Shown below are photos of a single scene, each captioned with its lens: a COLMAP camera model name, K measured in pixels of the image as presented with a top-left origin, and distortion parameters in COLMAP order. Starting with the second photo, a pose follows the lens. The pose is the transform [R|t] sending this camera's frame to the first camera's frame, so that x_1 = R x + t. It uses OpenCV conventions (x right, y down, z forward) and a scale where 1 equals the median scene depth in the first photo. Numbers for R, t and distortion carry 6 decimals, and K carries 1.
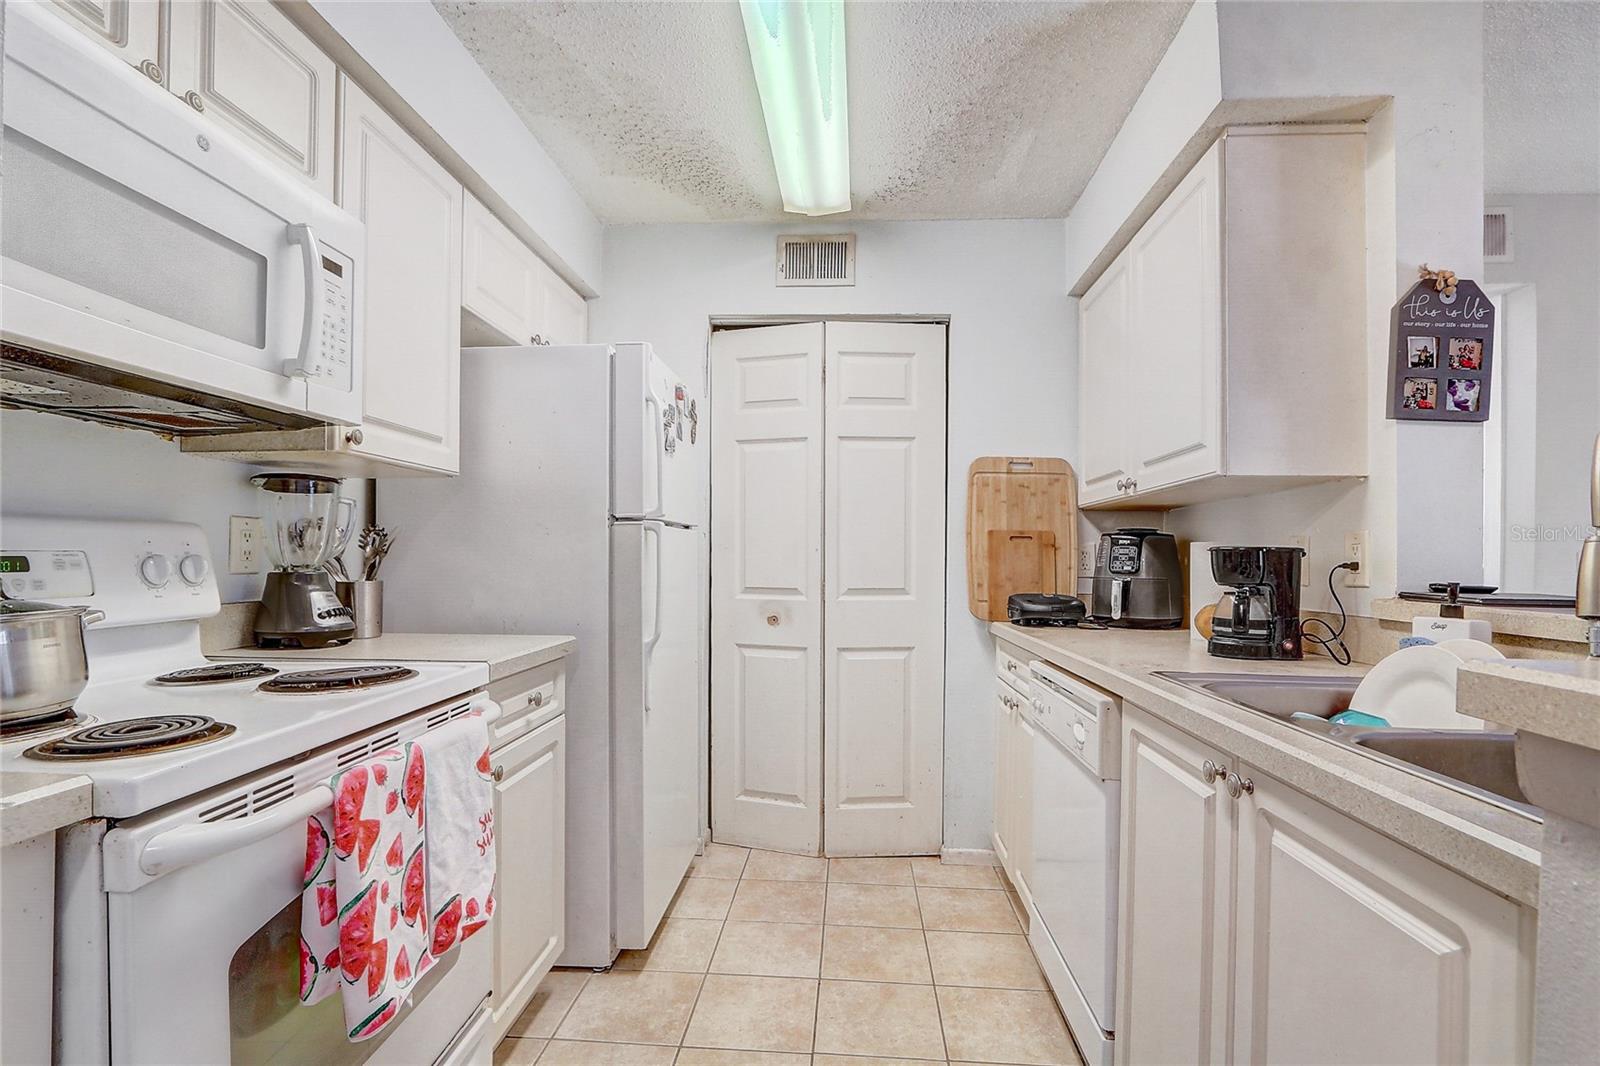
lens RADIAL K [[750.3, 0, 813.6], [0, 750.3, 554.2], [0, 0, 1]] dist [-0.016997, 0.001280]
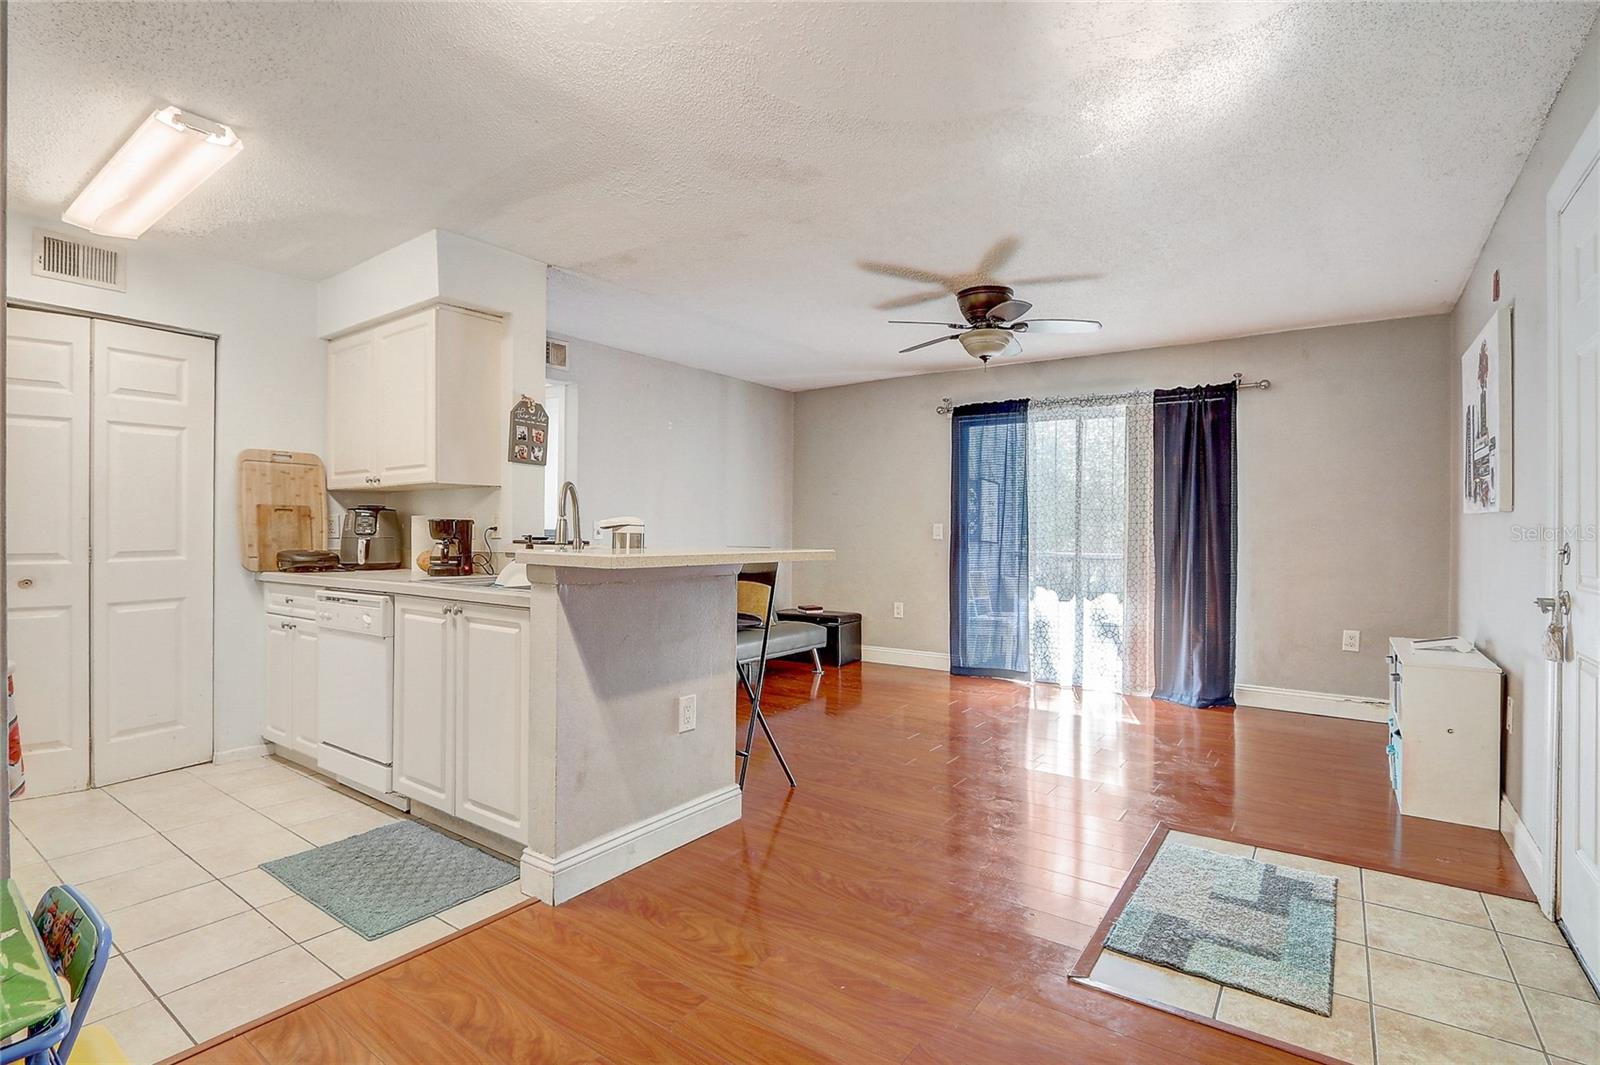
lens RADIAL K [[750.3, 0, 789.2], [0, 750.3, 528.5], [0, 0, 1]] dist [-0.016997, 0.001280]
pose [[0.541447, -0.007587, 0.840701, -0.549932], [-0.003140, 0.999934, 0.011046, -0.009503], [-0.840729, -0.008621, 0.541388, -0.770948]]
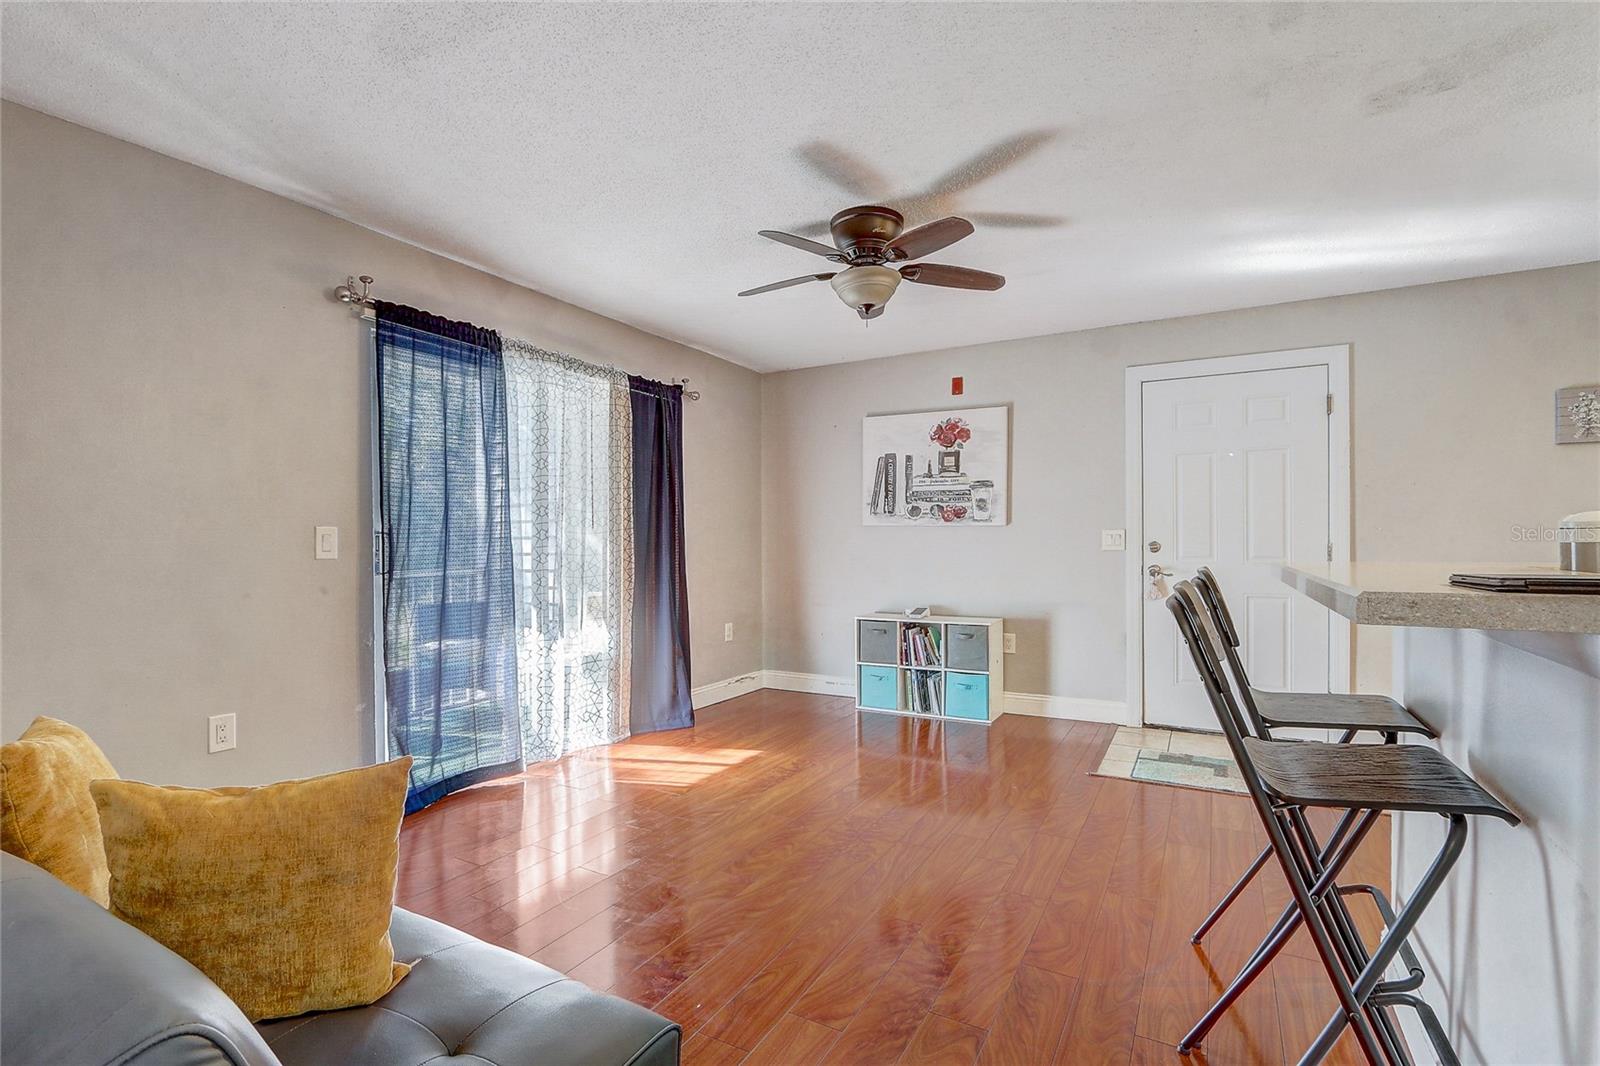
lens RADIAL K [[750.3, 0, 811.7], [0, 750.3, 535.3], [0, 0, 1]] dist [-0.016997, 0.001280]
pose [[-0.901642, -0.008448, 0.432400, 0.985808], [-0.011497, 0.999924, -0.004437, 0.019192], [-0.432330, -0.008972, -0.901671, 1.482400]]
